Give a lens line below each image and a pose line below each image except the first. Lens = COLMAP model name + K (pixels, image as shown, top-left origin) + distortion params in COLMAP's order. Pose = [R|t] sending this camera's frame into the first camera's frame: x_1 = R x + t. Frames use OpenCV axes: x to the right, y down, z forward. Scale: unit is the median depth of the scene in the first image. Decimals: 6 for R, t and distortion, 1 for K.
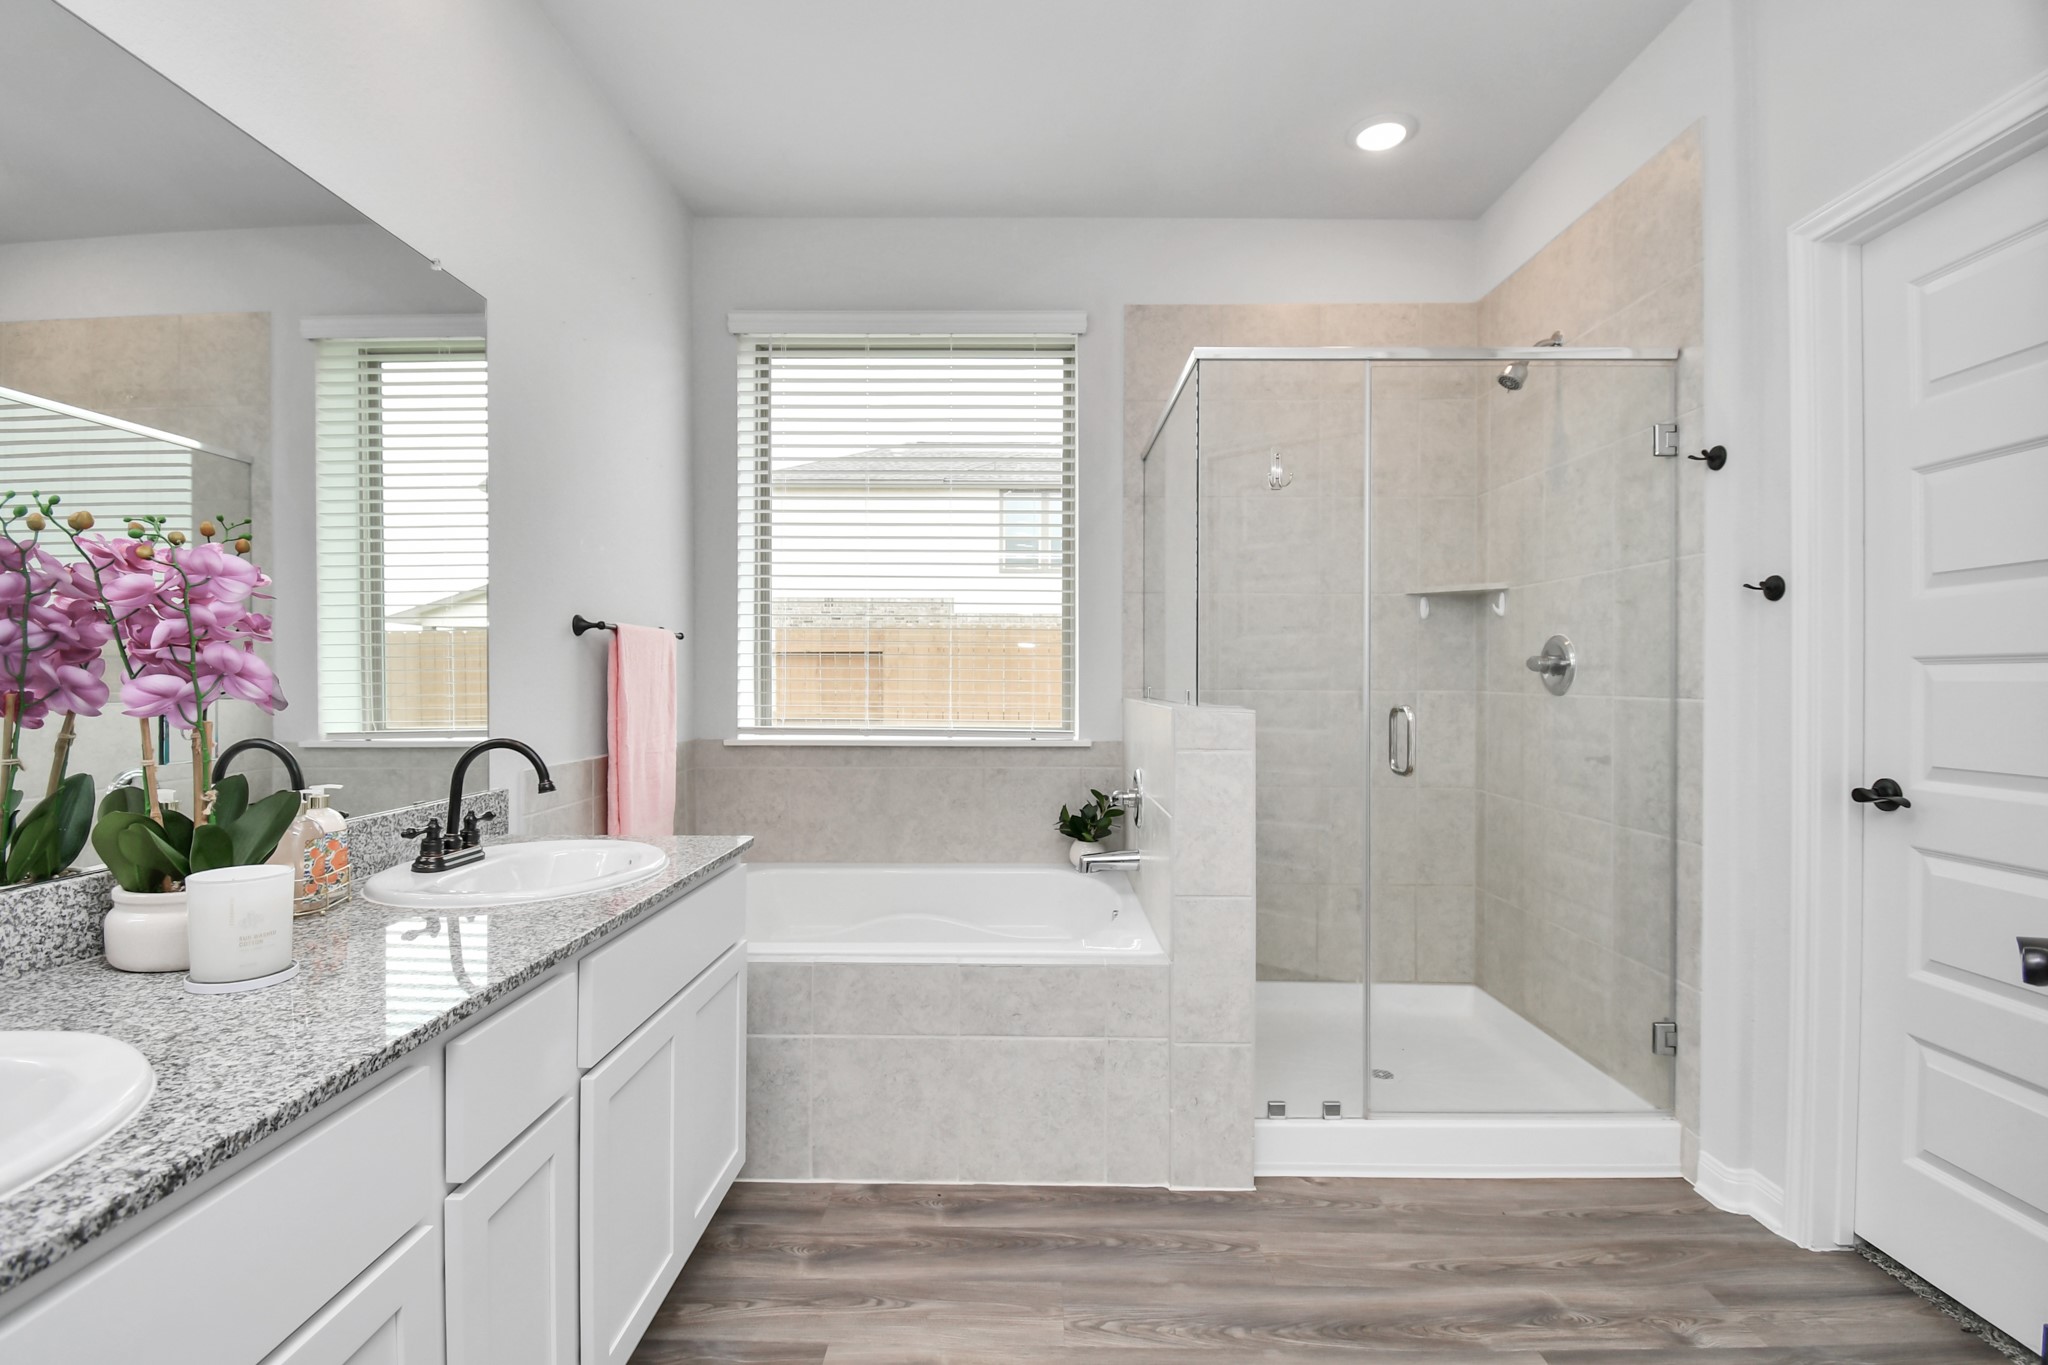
lens RADIAL K [[936.9, 0, 1017.2], [0, 936.9, 676.5], [0, 0, 1]] dist [0.003344, -0.000740]
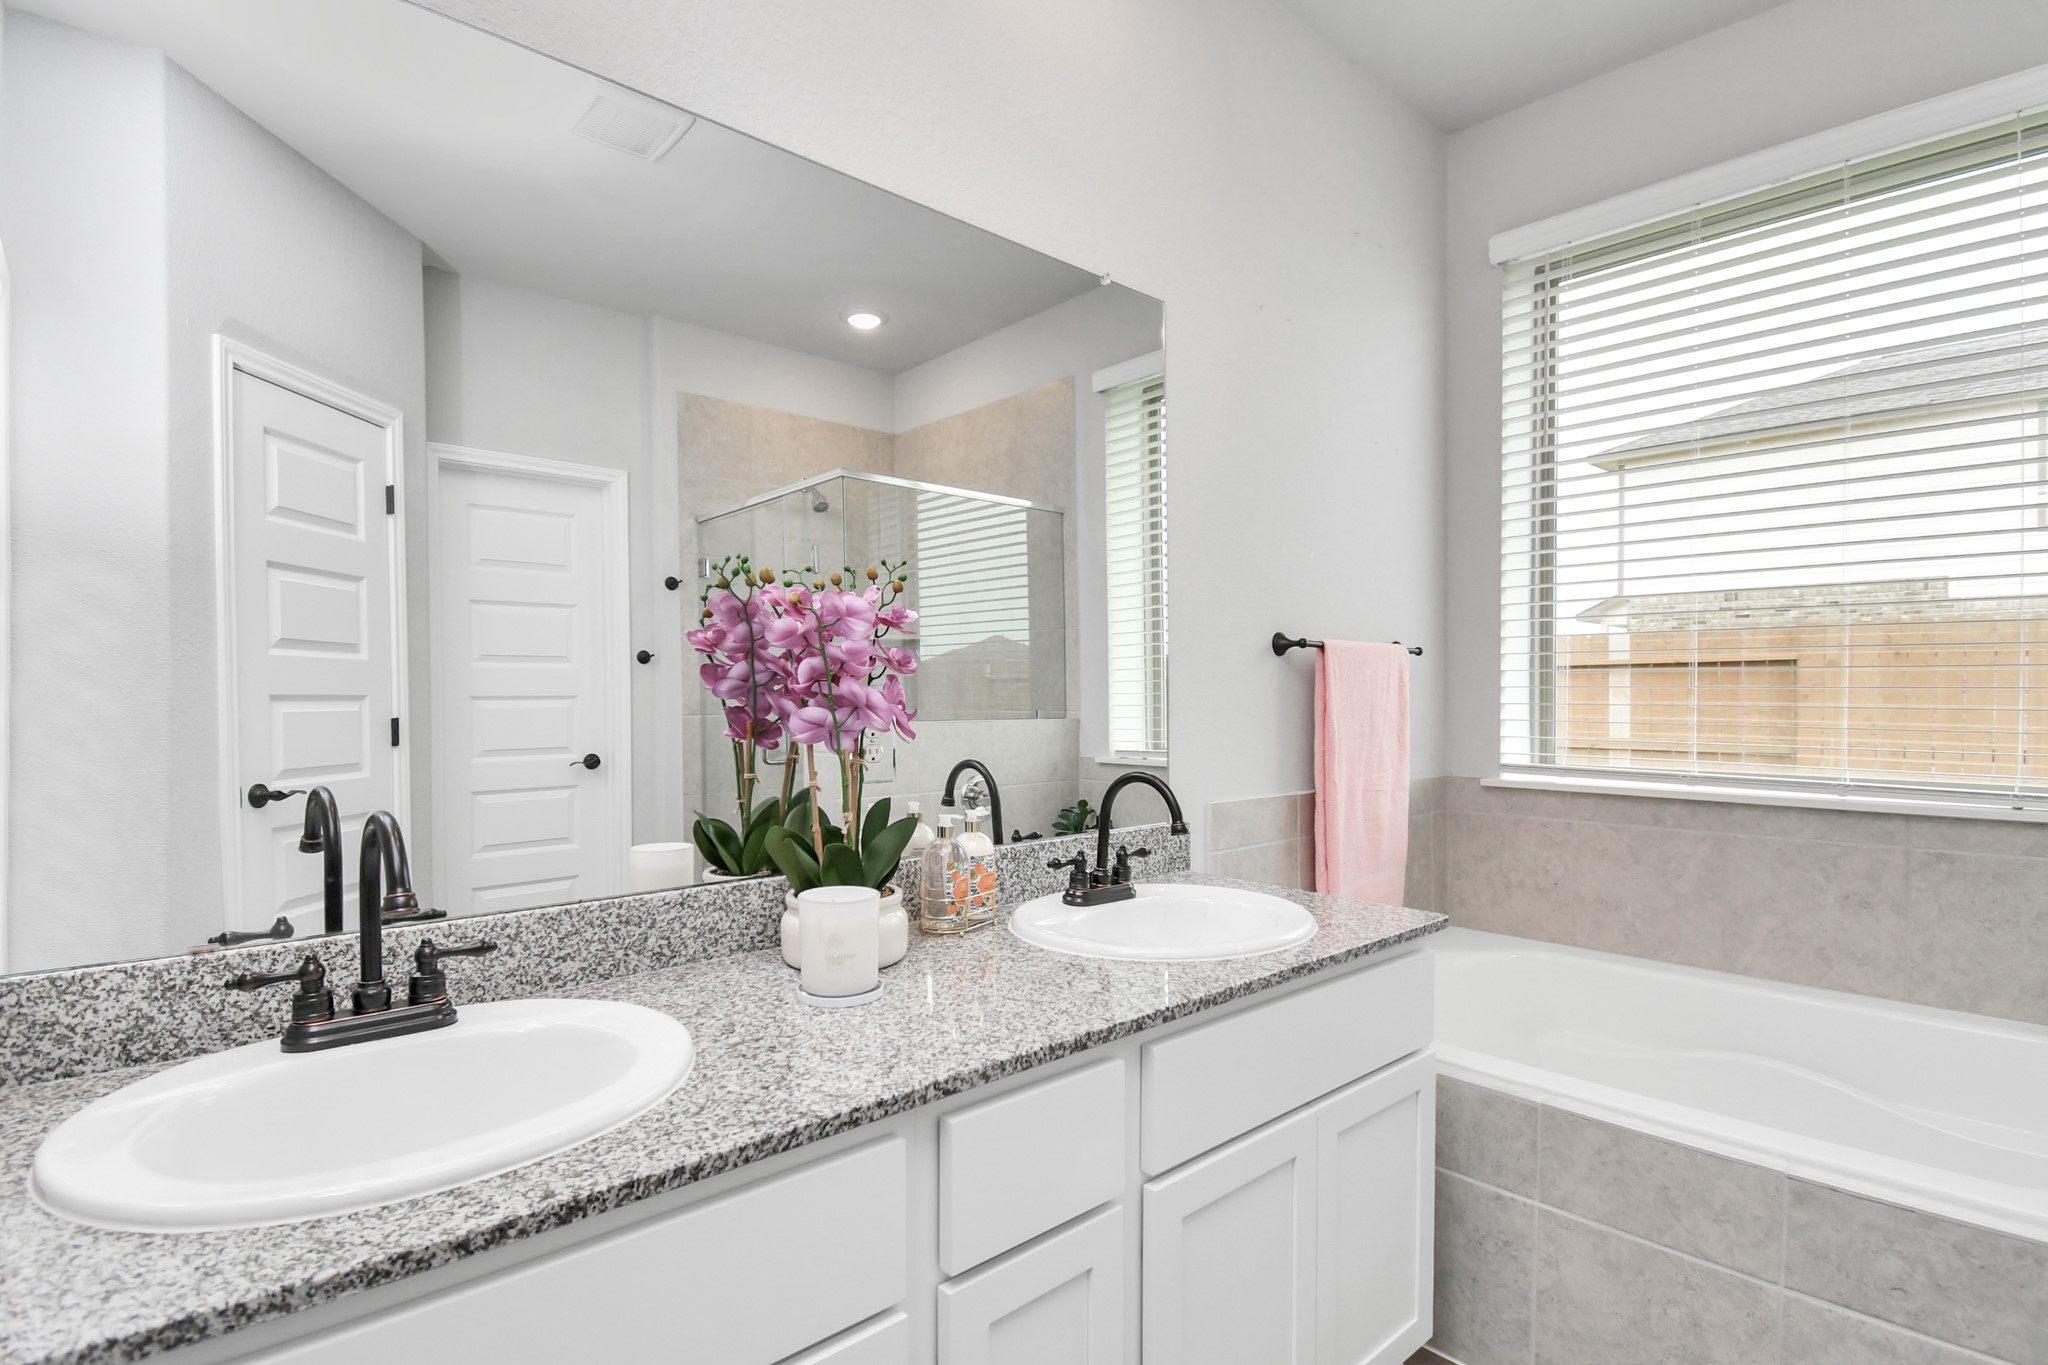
lens RADIAL K [[1028.6, 0, 971.8], [0, 1028.6, 718.6], [0, 0, 1]] dist [0.020649, -0.015913]
pose [[0.686515, 0.013047, -0.726999, 0.072191], [0.002720, 0.999786, 0.020512, -0.007813], [0.727111, -0.016059, 0.686333, 0.184429]]
